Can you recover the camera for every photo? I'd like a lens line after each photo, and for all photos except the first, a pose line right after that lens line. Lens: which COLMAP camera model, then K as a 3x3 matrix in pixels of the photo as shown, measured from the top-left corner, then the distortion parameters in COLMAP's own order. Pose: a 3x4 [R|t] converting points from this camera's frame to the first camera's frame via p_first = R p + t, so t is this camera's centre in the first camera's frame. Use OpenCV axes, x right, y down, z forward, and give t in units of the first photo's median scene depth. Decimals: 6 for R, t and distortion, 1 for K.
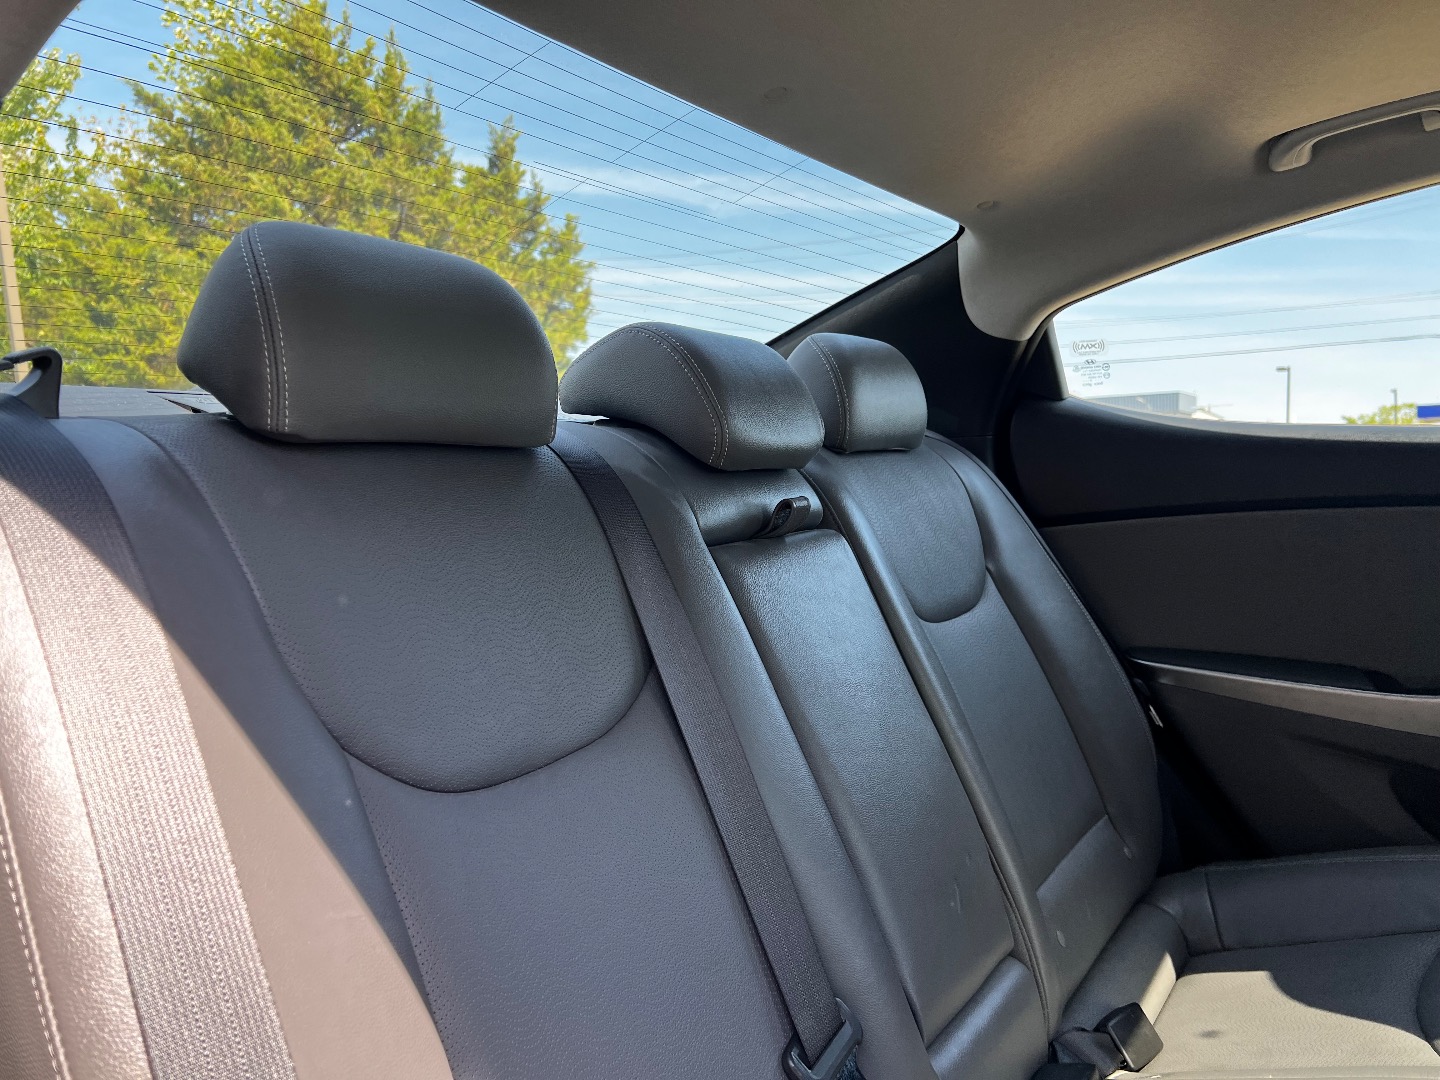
lens RADIAL K [[1087.9, 0, 720.0], [0, 1087.9, 540.0], [0, 0, 1]] dist [0.064976, -0.081633]
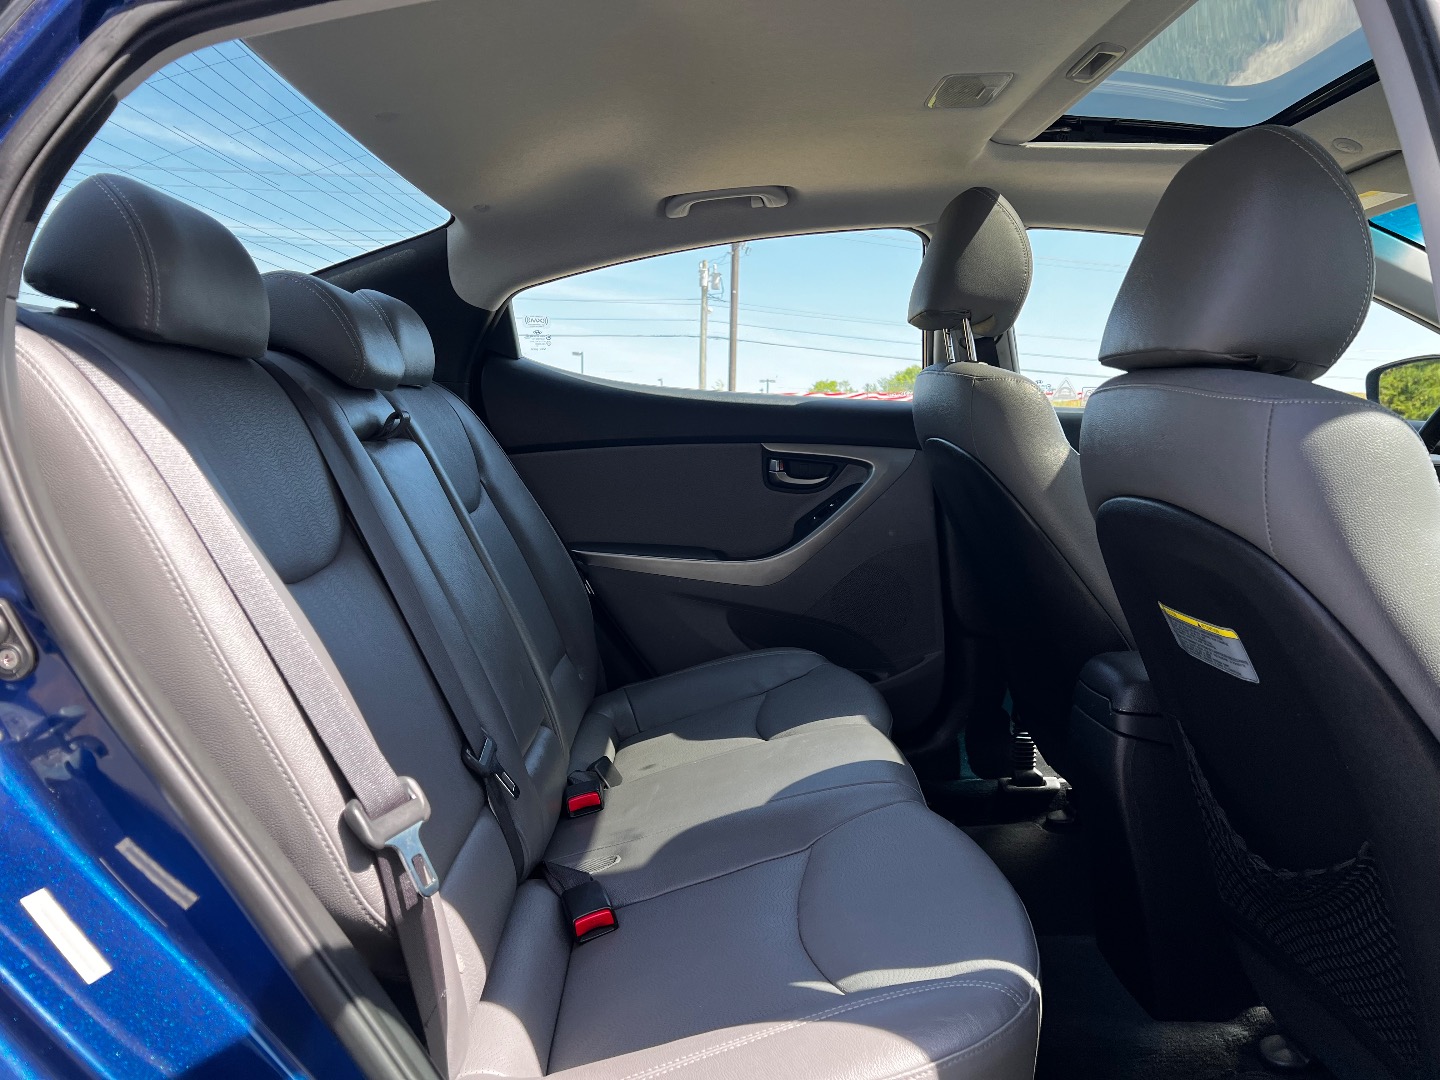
lens RADIAL K [[1087.9, 0, 720.0], [0, 1087.9, 540.0], [0, 0, 1]] dist [0.064976, -0.081633]
pose [[0.822461, -0.019018, 0.568503, -0.270366], [0.001791, 0.999523, 0.030846, 0.056354], [-0.568818, -0.024351, 0.822103, -0.259726]]
